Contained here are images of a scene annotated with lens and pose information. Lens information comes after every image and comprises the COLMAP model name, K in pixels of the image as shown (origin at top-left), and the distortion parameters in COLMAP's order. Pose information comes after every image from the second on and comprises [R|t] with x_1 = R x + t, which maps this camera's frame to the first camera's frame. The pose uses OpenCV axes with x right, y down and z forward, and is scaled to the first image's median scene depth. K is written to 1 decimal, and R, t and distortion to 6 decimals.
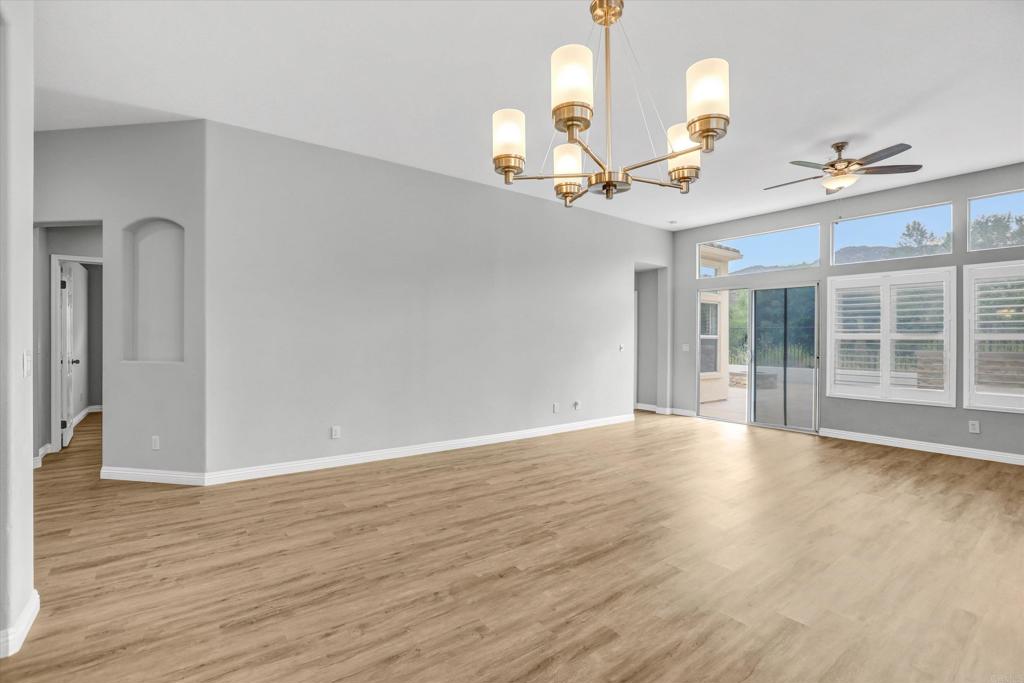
lens RADIAL K [[461.2, 0, 506.7], [0, 461.2, 339.5], [0, 0, 1]] dist [-0.042948, 0.002522]
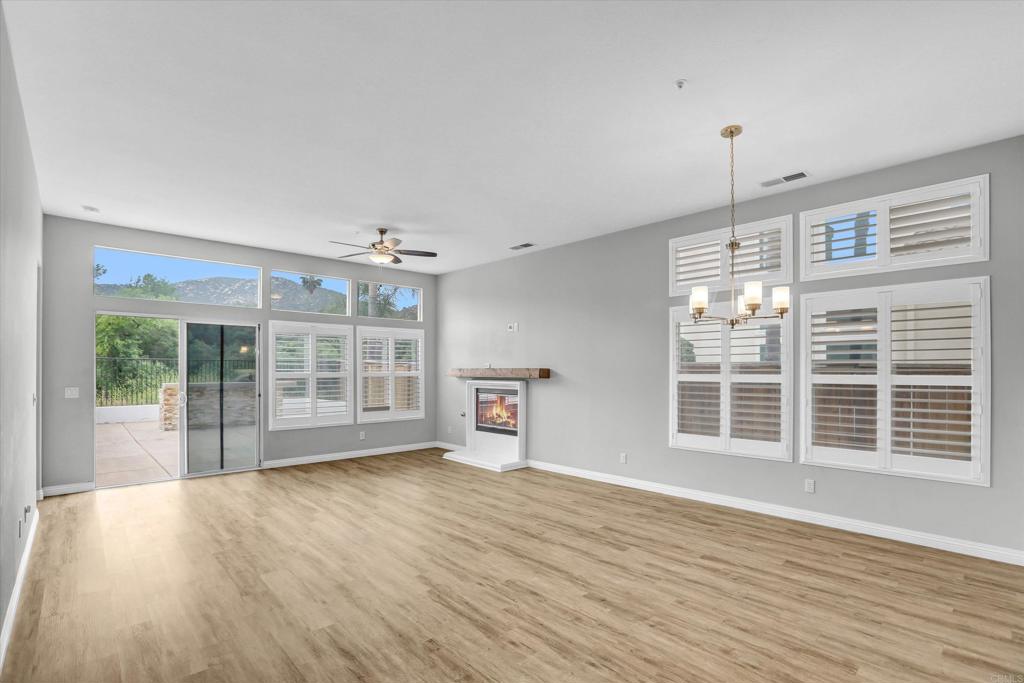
lens RADIAL K [[476.1, 0, 511.1], [0, 476.1, 374.5], [0, 0, 1]] dist [-0.033252, 0.000866]
pose [[-0.121588, -0.014278, 0.992478, -0.843493], [-0.004627, 0.999894, 0.013818, -0.048205], [-0.992570, -0.002912, -0.121641, 1.003934]]
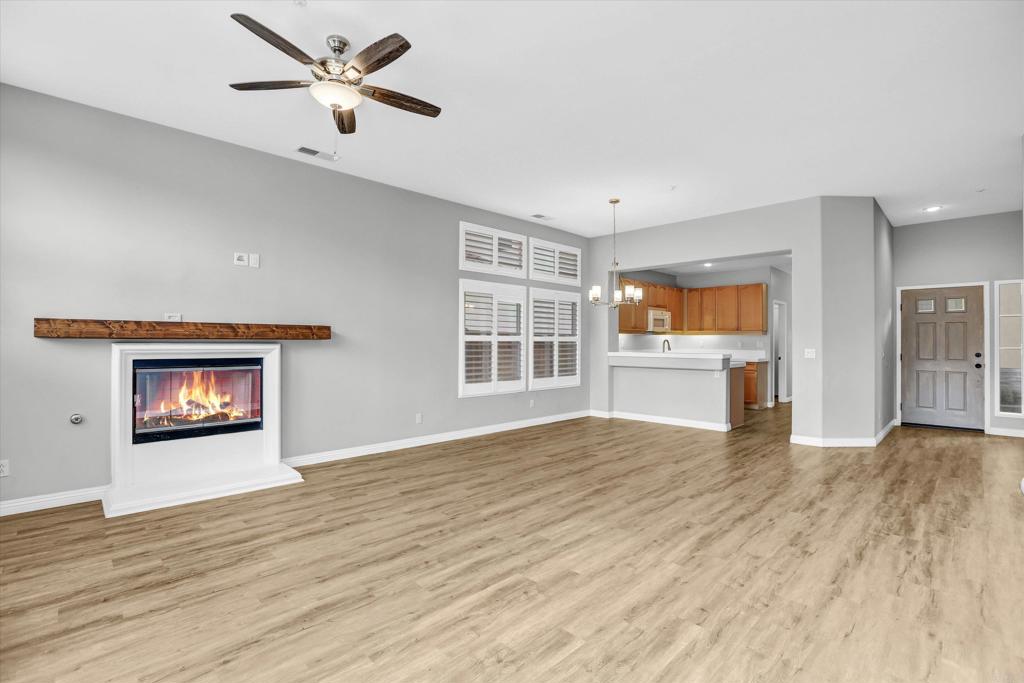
lens RADIAL K [[461.2, 0, 516.9], [0, 461.2, 345.4], [0, 0, 1]] dist [-0.042948, 0.002522]
pose [[-0.988803, -0.009731, -0.148911, 0.730823], [-0.010320, 0.999942, 0.003182, 0.003228], [0.148871, 0.004684, -0.988846, 2.119720]]
